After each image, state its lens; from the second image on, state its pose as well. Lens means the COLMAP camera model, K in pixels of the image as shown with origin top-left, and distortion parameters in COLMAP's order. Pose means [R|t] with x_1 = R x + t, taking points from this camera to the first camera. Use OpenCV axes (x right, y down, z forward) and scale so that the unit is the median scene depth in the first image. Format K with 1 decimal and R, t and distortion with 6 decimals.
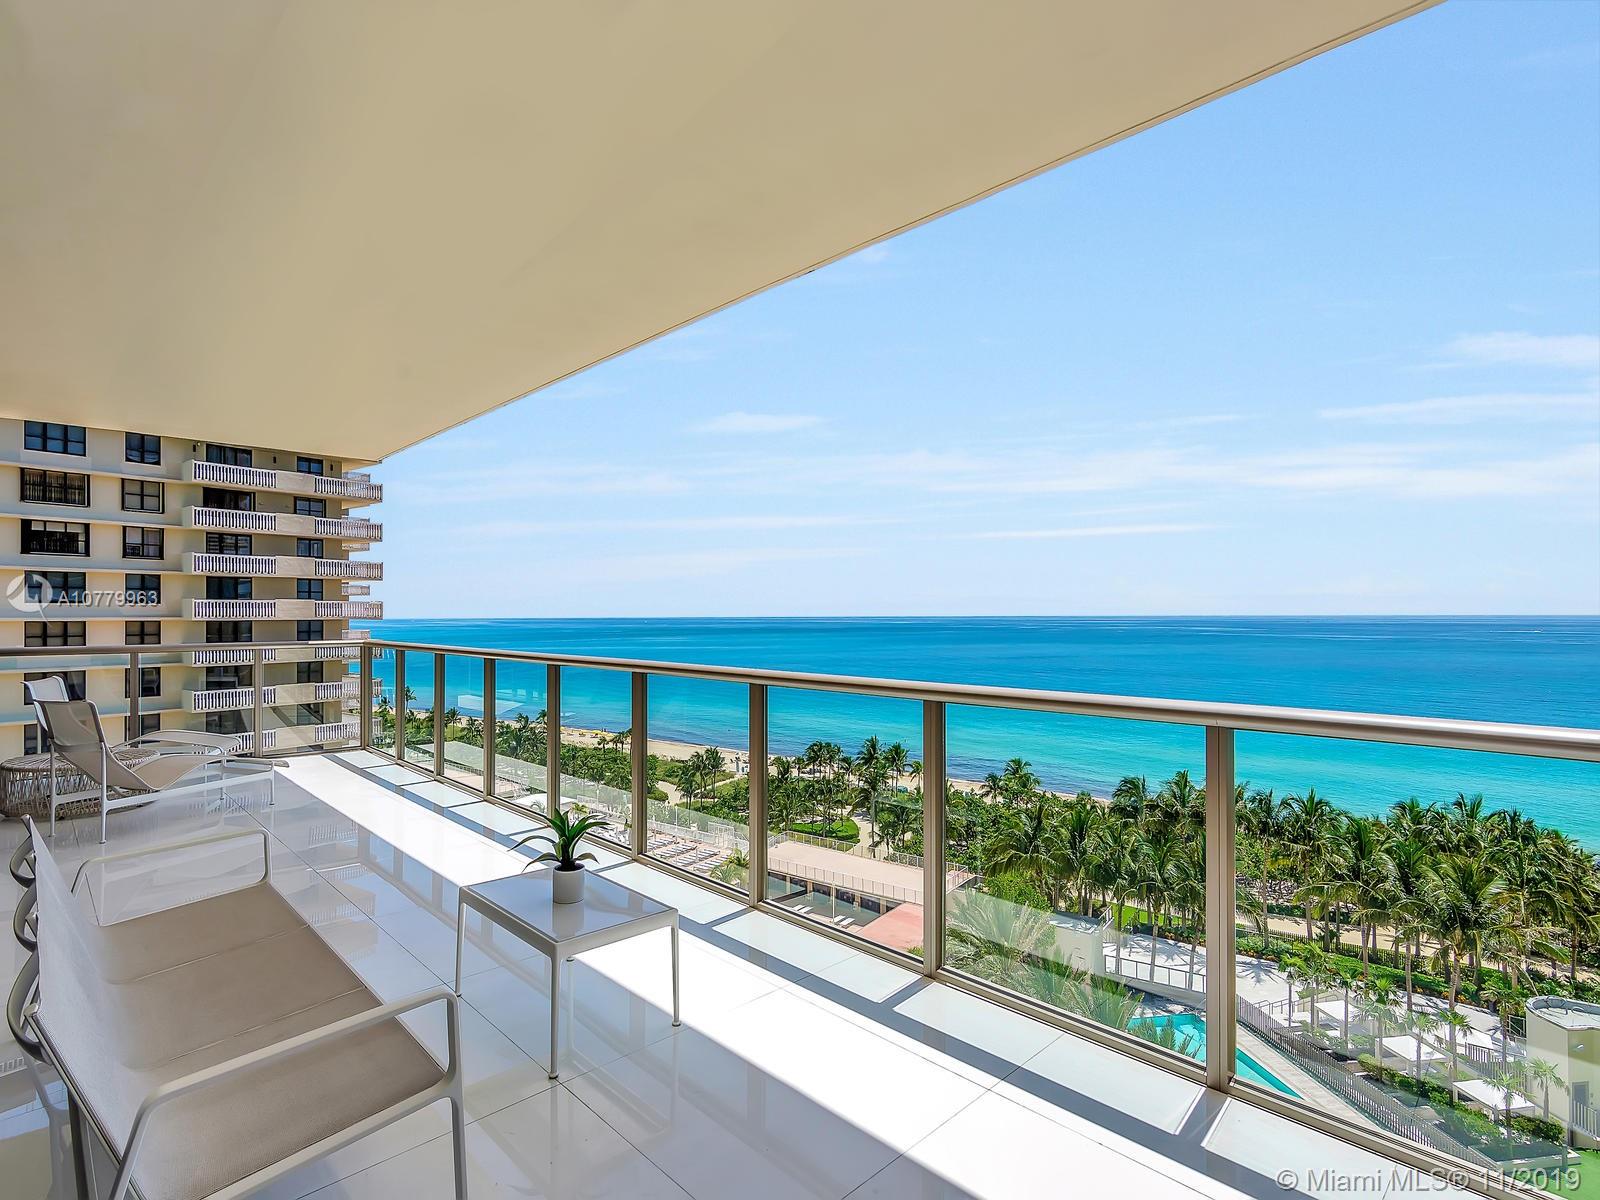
lens RADIAL K [[764.3, 0, 797.6], [0, 764.3, 612.4], [0, 0, 1]] dist [-0.000788, 0.000840]
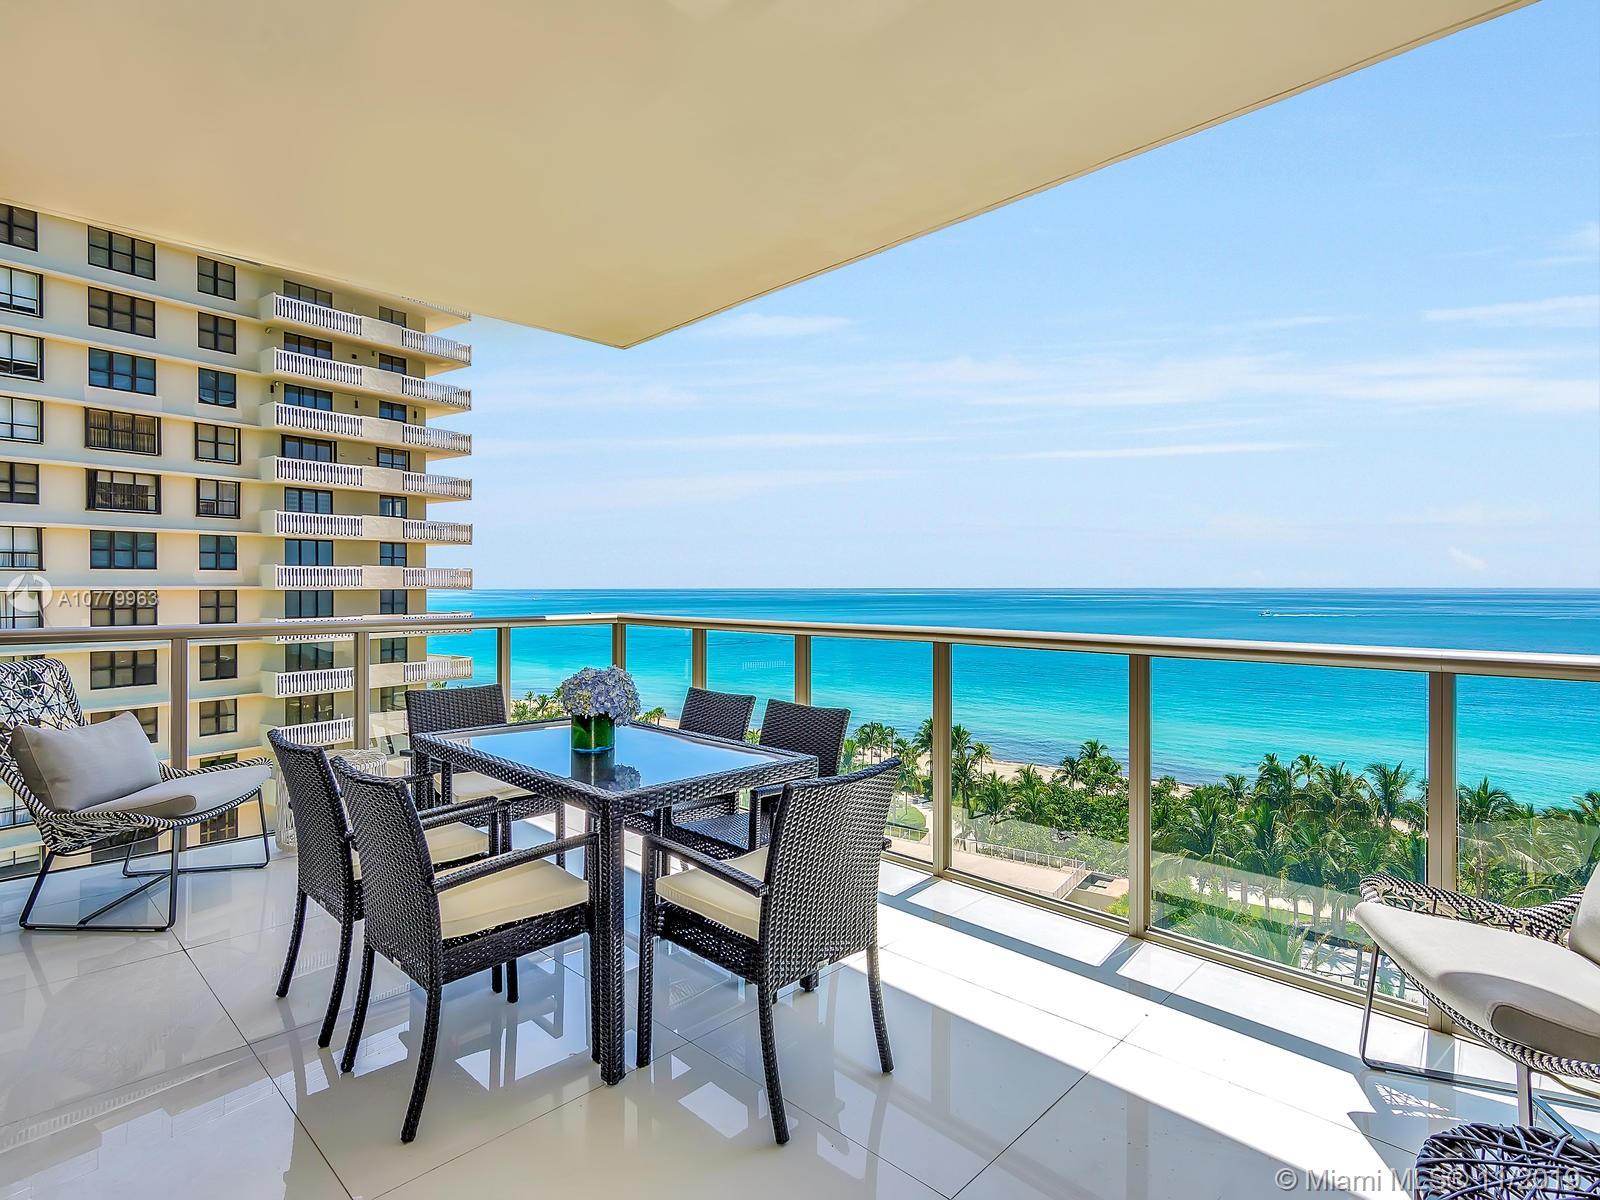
lens RADIAL K [[764.3, 0, 719.5], [0, 764.3, 588.9], [0, 0, 1]] dist [-0.000788, 0.000840]
pose [[0.999918, -0.000143, 0.012799, -0.296633], [0.000094, 0.999992, 0.003883, 0.006127], [-0.012800, -0.003881, 0.999911, 0.135101]]
